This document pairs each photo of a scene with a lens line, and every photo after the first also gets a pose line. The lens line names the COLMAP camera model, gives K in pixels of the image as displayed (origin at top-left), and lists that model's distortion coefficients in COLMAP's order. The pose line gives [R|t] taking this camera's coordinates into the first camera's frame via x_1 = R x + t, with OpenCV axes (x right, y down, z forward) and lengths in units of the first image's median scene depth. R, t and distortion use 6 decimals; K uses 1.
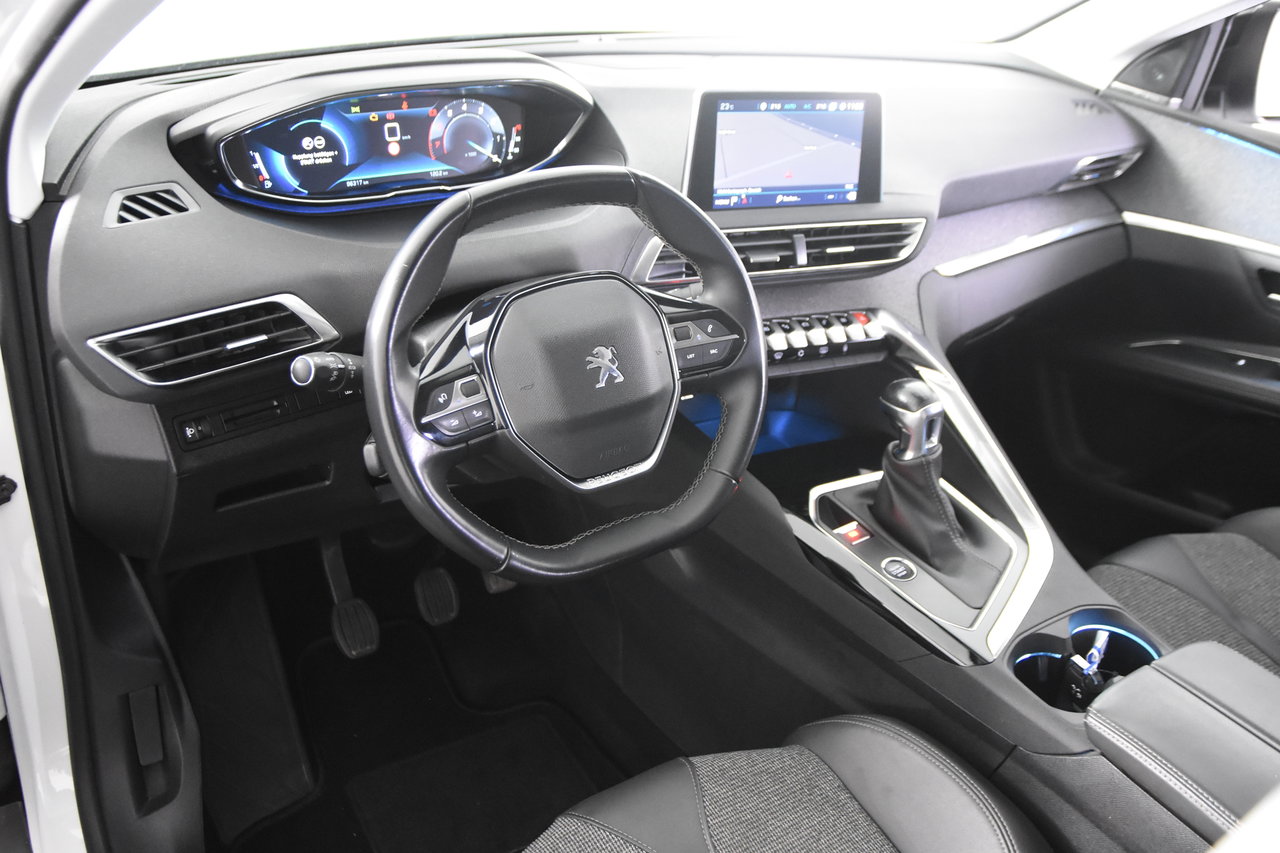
lens RADIAL K [[1114.0, 0, 649.0], [0, 1114.0, 434.9], [0, 0, 1]] dist [-0.070766, 0.016159]
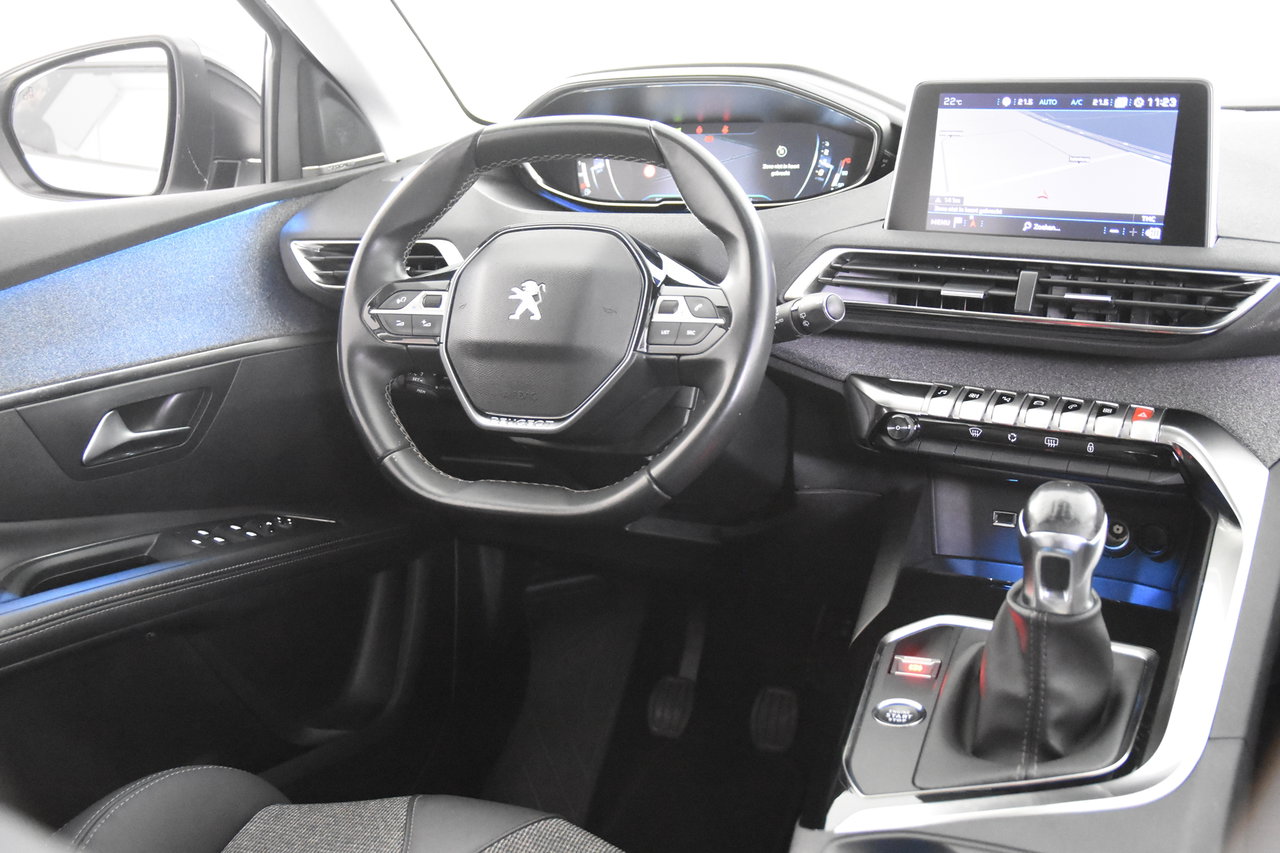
lens RADIAL K [[1307.8, 0, 635.2], [0, 1307.8, 425.4], [0, 0, 1]] dist [-0.011911, 0.000000]
pose [[0.542779, 0.122646, -0.830873, 0.734417], [-0.348594, 0.932941, -0.090012, 0.082250], [0.764116, 0.338494, 0.549134, 0.379288]]
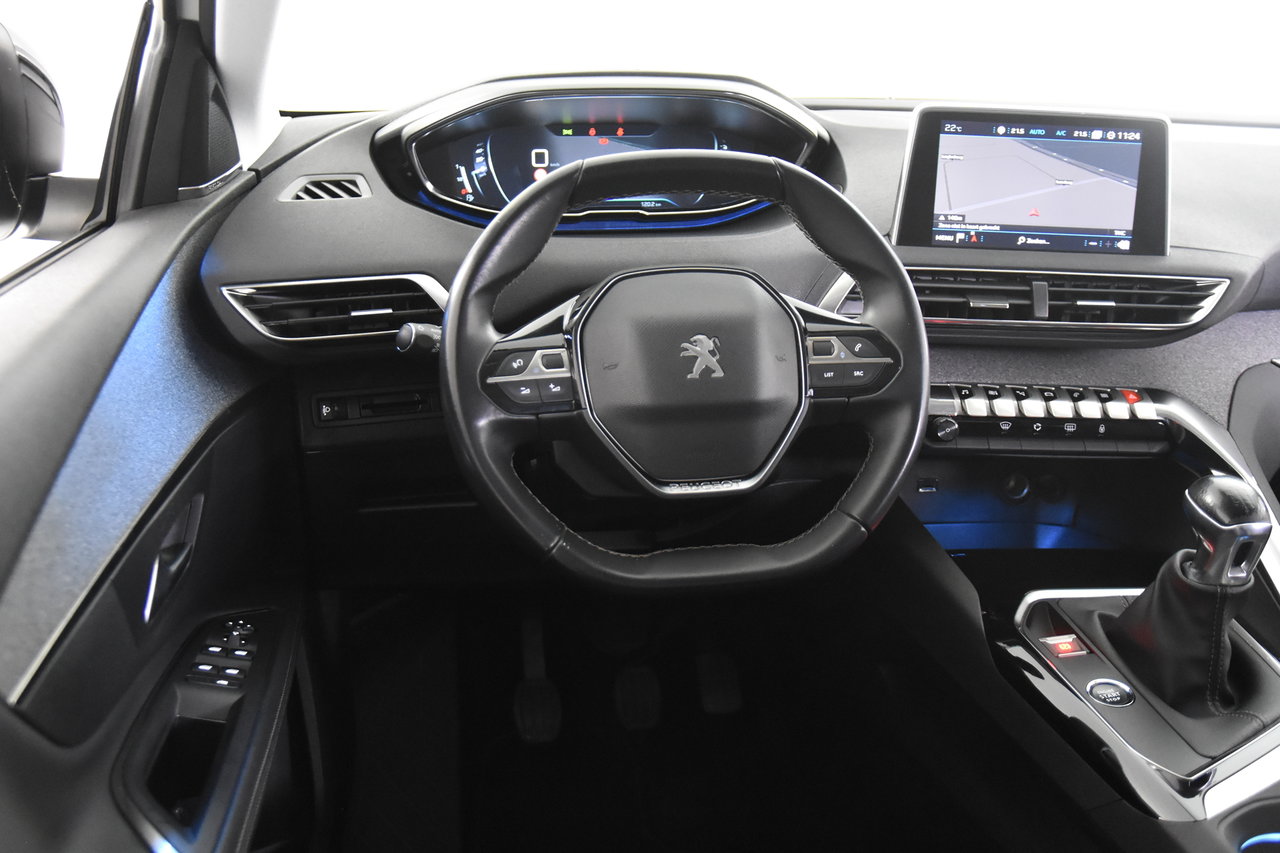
lens RADIAL K [[1267.6, 0, 634.2], [0, 1267.6, 406.4], [0, 0, 1]] dist [-0.022370, 0.000000]
pose [[0.916623, 0.074832, -0.392686, 0.241221], [-0.153723, 0.972771, -0.173452, 0.124951], [0.369014, 0.219355, 0.903168, 0.053788]]
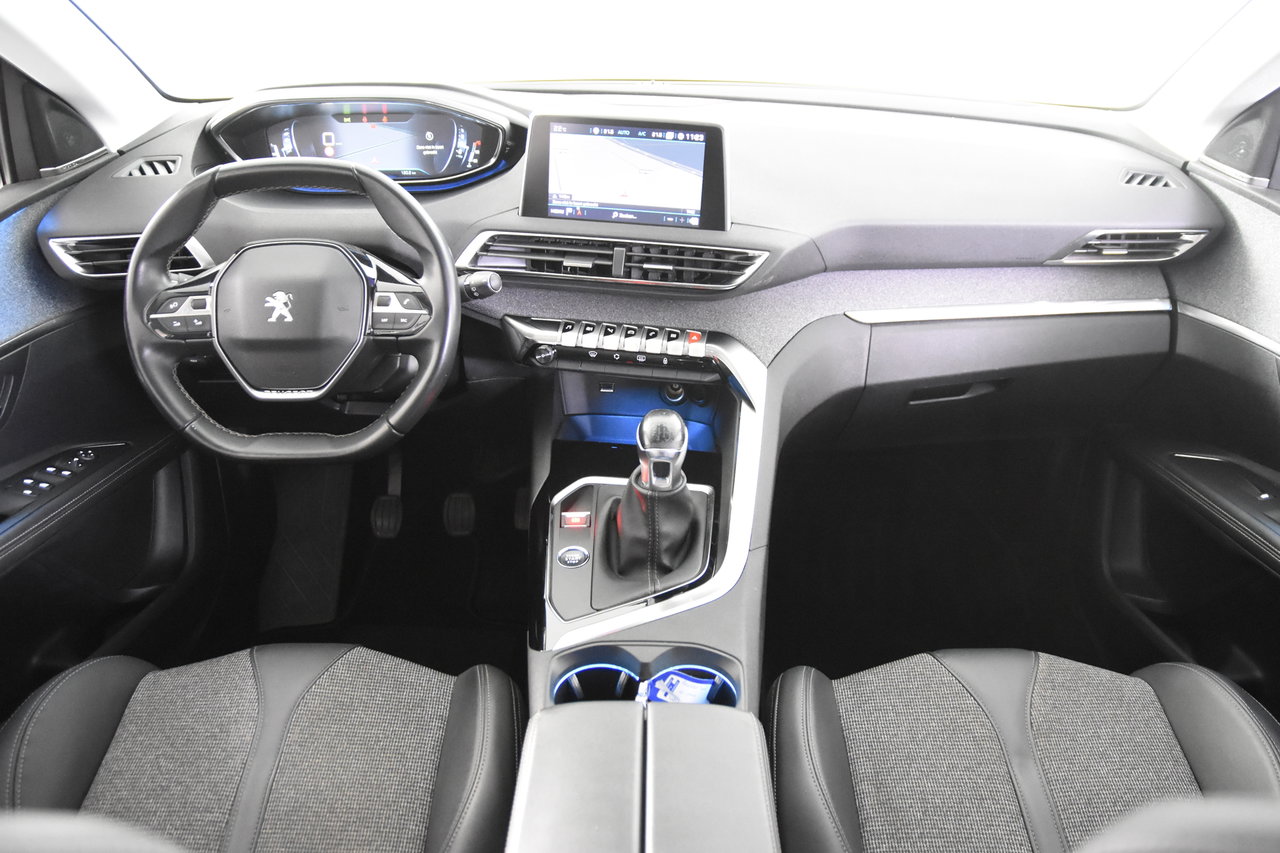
lens RADIAL K [[978.7, 0, 653.2], [0, 978.7, 427.6], [0, 0, 1]] dist [-0.125824, 0.104613]
pose [[0.819481, 0.210242, -0.533151, 0.734175], [-0.229976, 0.972731, 0.030100, -0.044832], [0.524941, 0.097945, 0.845484, 0.222545]]
